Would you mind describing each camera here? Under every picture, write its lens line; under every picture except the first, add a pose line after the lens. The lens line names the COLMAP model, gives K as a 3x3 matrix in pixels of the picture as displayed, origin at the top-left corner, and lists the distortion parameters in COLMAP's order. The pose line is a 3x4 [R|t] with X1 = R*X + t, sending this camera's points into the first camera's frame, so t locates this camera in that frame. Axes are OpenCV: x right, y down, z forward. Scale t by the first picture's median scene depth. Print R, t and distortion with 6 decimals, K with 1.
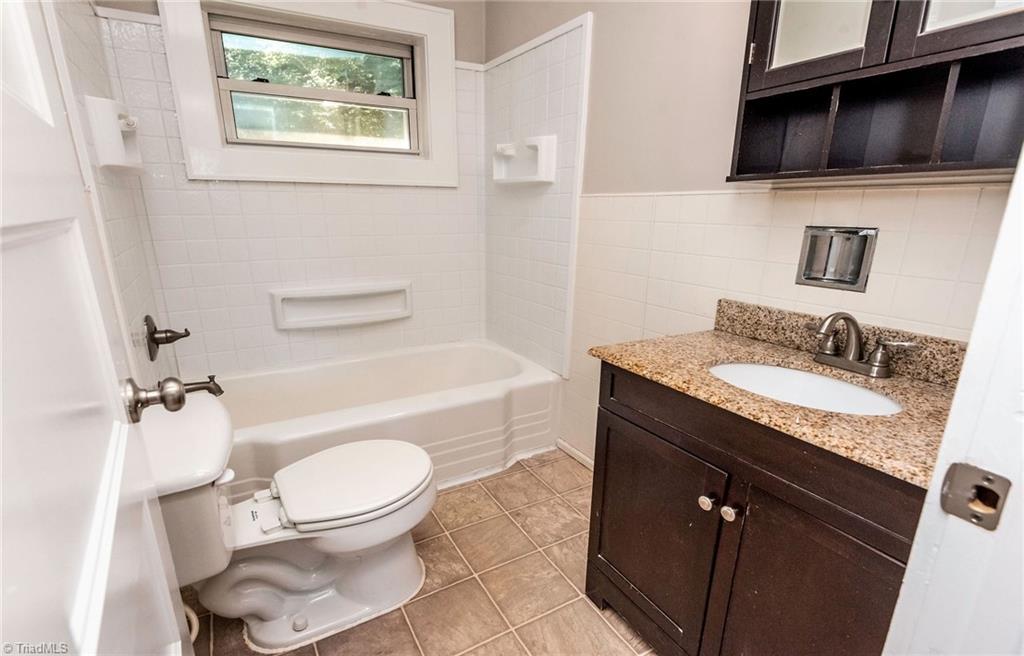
lens RADIAL K [[499.2, 0, 508.8], [0, 499.2, 333.3], [0, 0, 1]] dist [0.025953, -0.013606]
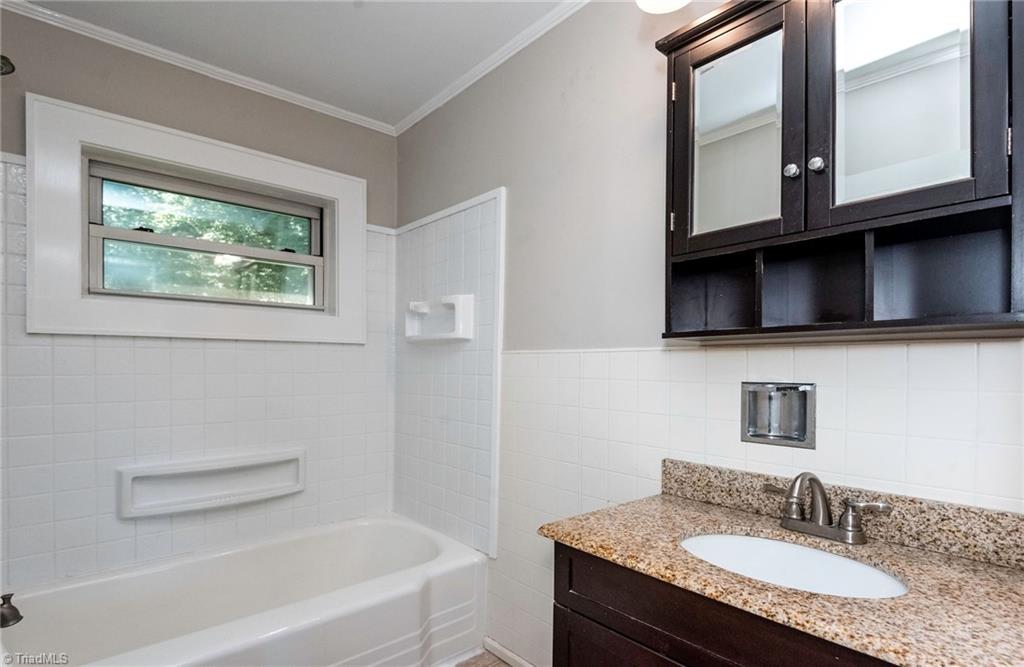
lens RADIAL K [[499.2, 0, 503.6], [0, 499.2, 350.8], [0, 0, 1]] dist [0.025953, -0.013606]
pose [[0.980677, 0.003730, 0.195598, -0.053603], [0.050317, 0.961373, -0.270609, -0.025478], [-0.189053, 0.275222, 0.942609, 0.127269]]
